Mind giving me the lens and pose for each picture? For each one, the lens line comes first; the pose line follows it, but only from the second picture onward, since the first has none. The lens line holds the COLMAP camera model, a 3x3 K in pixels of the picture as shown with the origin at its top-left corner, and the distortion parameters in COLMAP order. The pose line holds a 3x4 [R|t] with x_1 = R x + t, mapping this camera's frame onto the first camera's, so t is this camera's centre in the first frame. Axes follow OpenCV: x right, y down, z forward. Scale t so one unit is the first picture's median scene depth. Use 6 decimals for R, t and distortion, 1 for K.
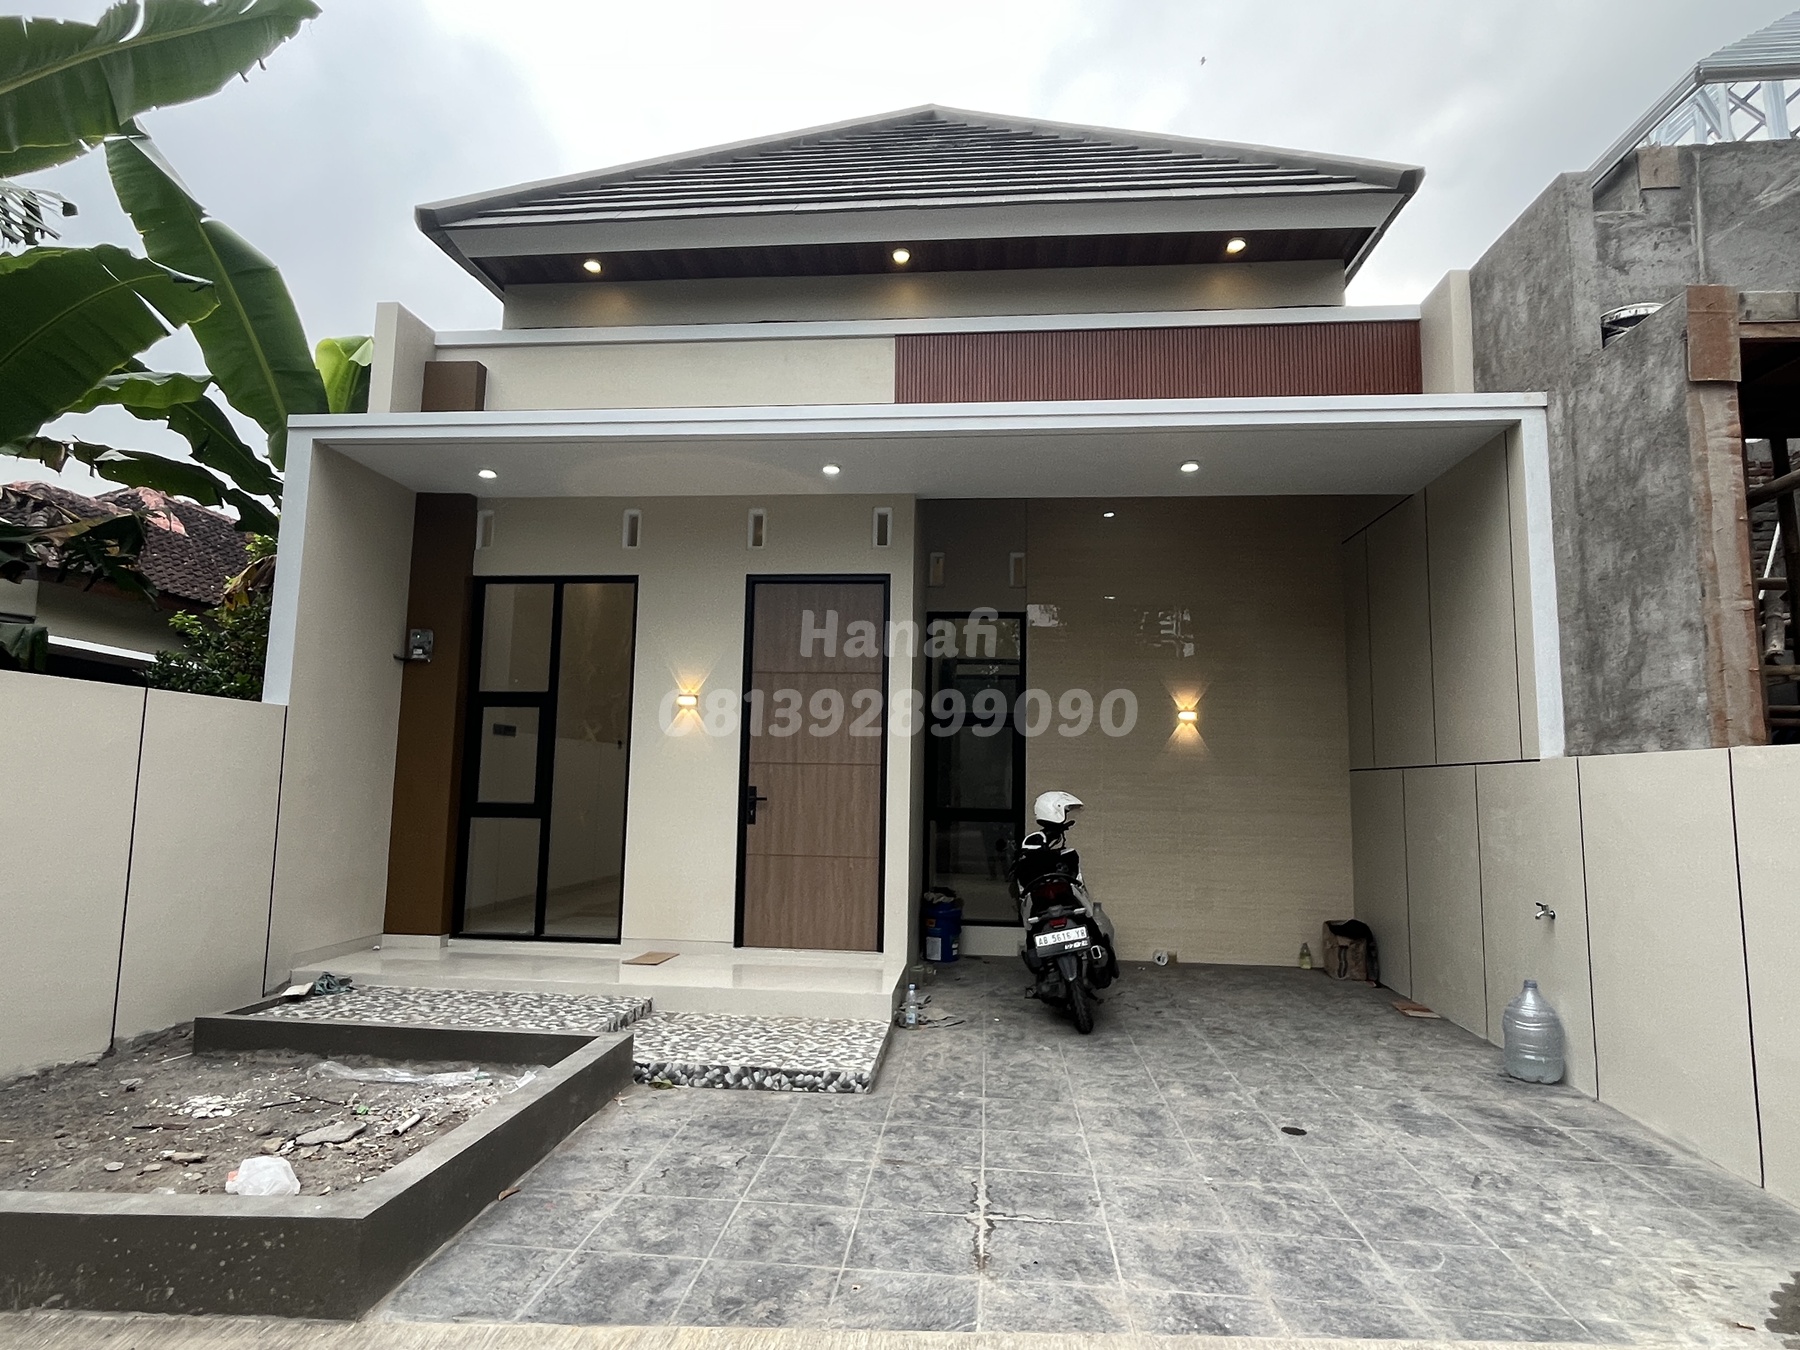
lens RADIAL K [[1021.3, 0, 888.0], [0, 1021.3, 673.9], [0, 0, 1]] dist [-0.003506, 0.000869]
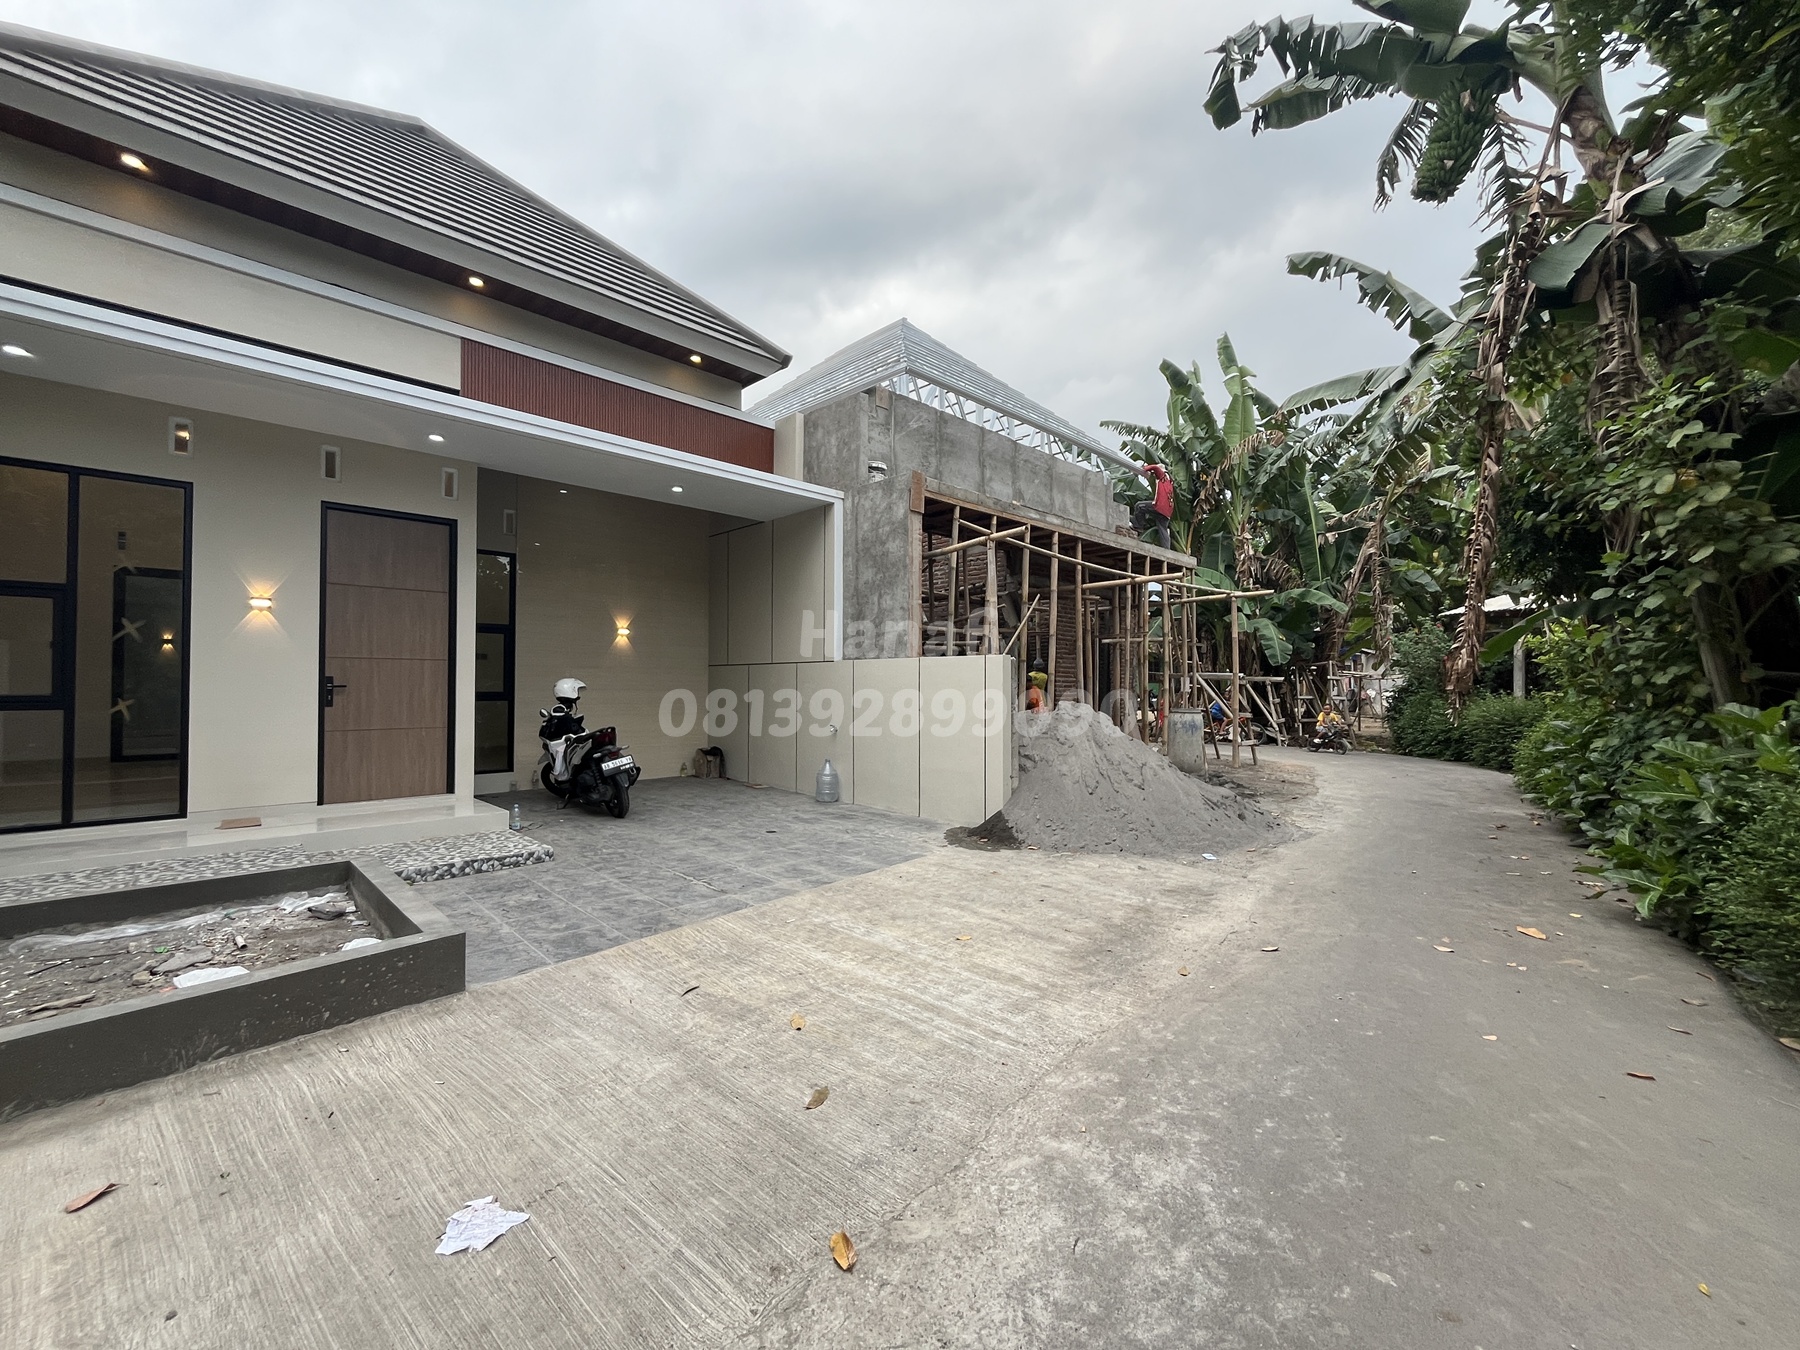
lens RADIAL K [[747.2, 0, 914.6], [0, 747.2, 680.0], [0, 0, 1]] dist [-0.002623, 0.000100]
pose [[0.620732, -0.011161, 0.783943, -0.499842], [-0.077738, 0.994095, 0.075706, -0.010761], [-0.780159, -0.107935, 0.616199, -0.134832]]
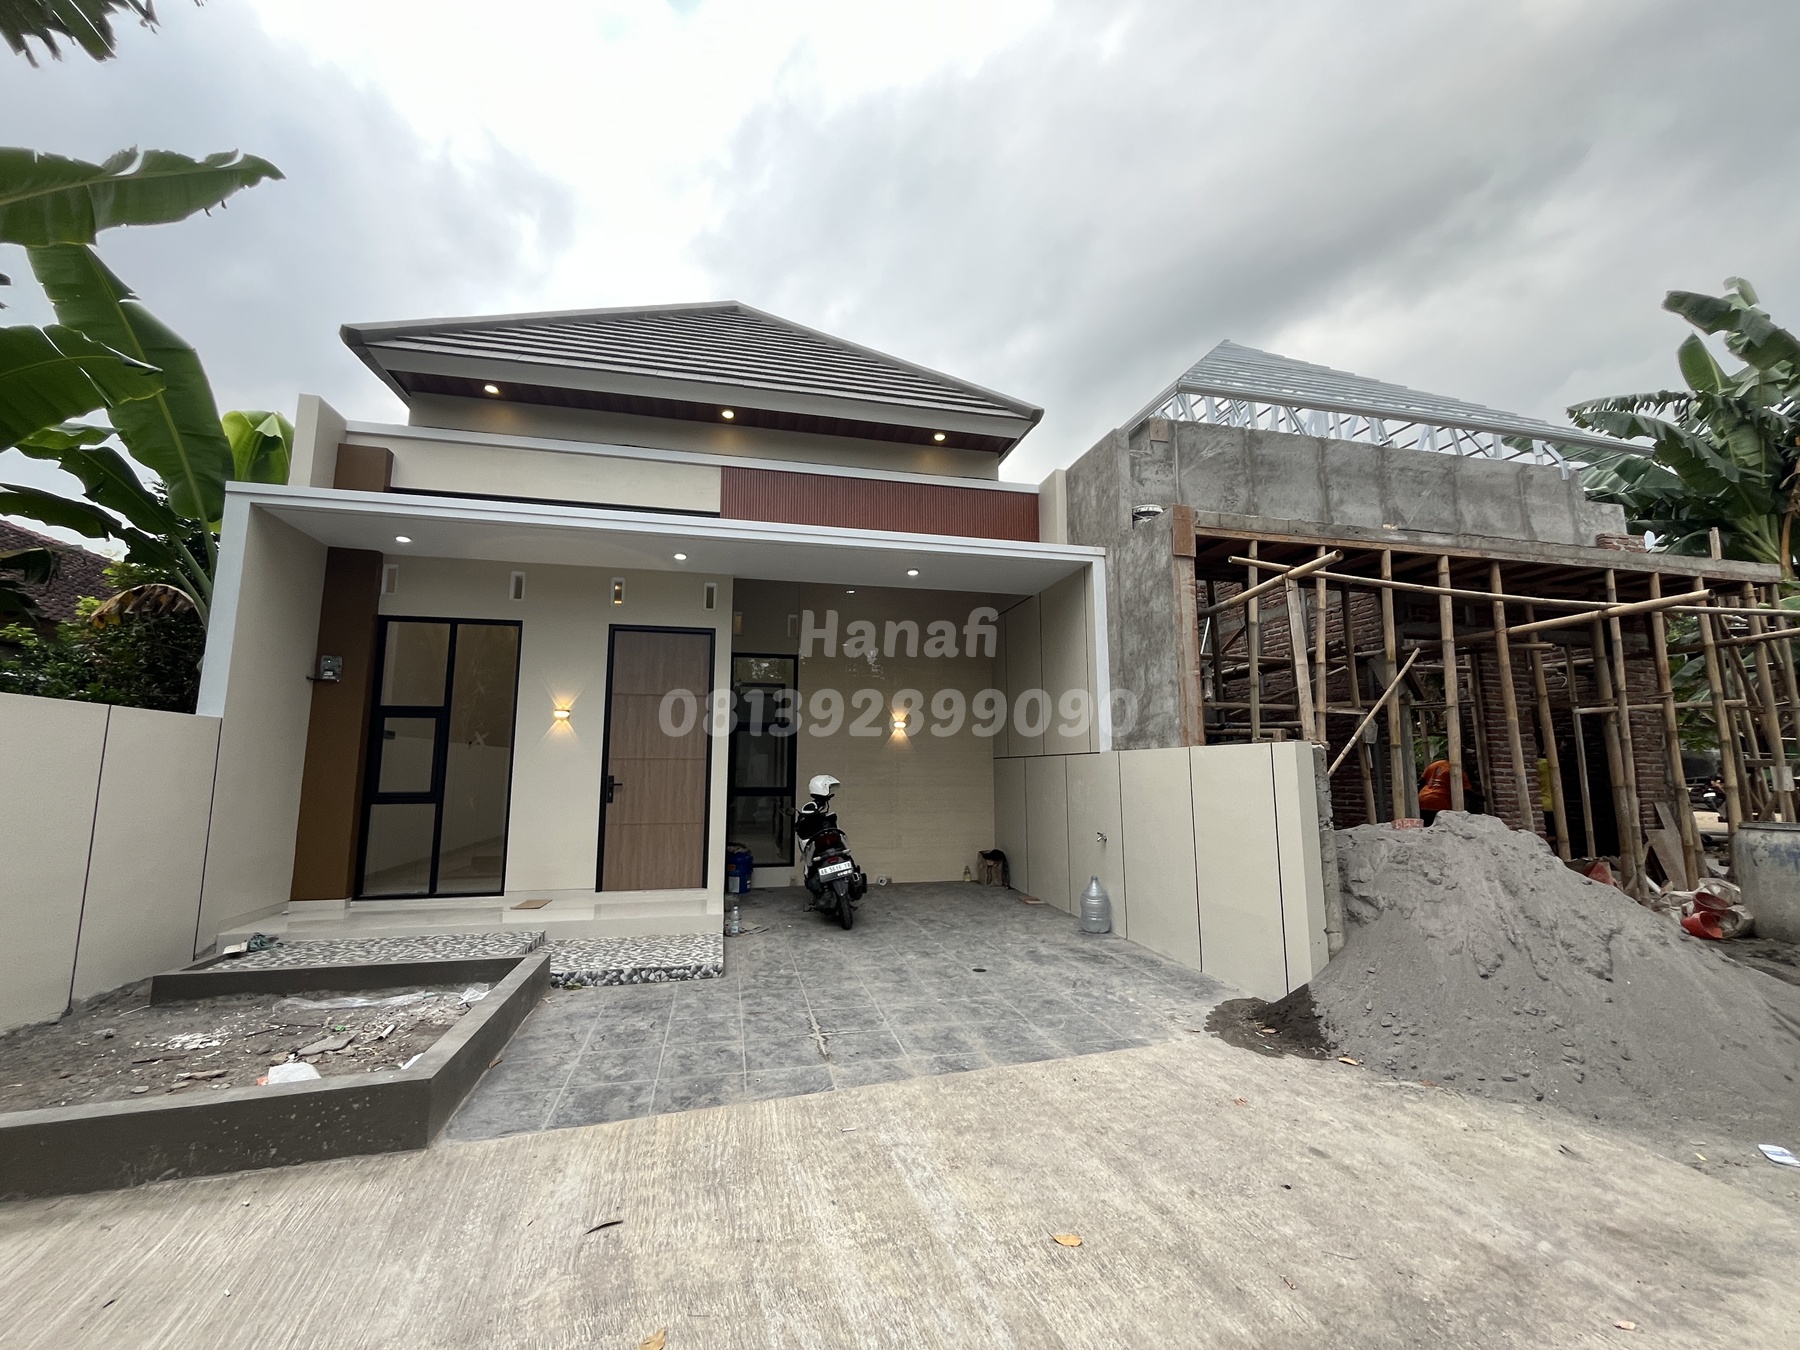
lens RADIAL K [[747.2, 0, 898.2], [0, 747.2, 673.8], [0, 0, 1]] dist [-0.002623, 0.000100]
pose [[0.945747, 0.023723, 0.324038, -0.119132], [-0.018321, 0.999638, -0.019712, -0.020747], [-0.324388, 0.012706, 0.945839, -0.122644]]
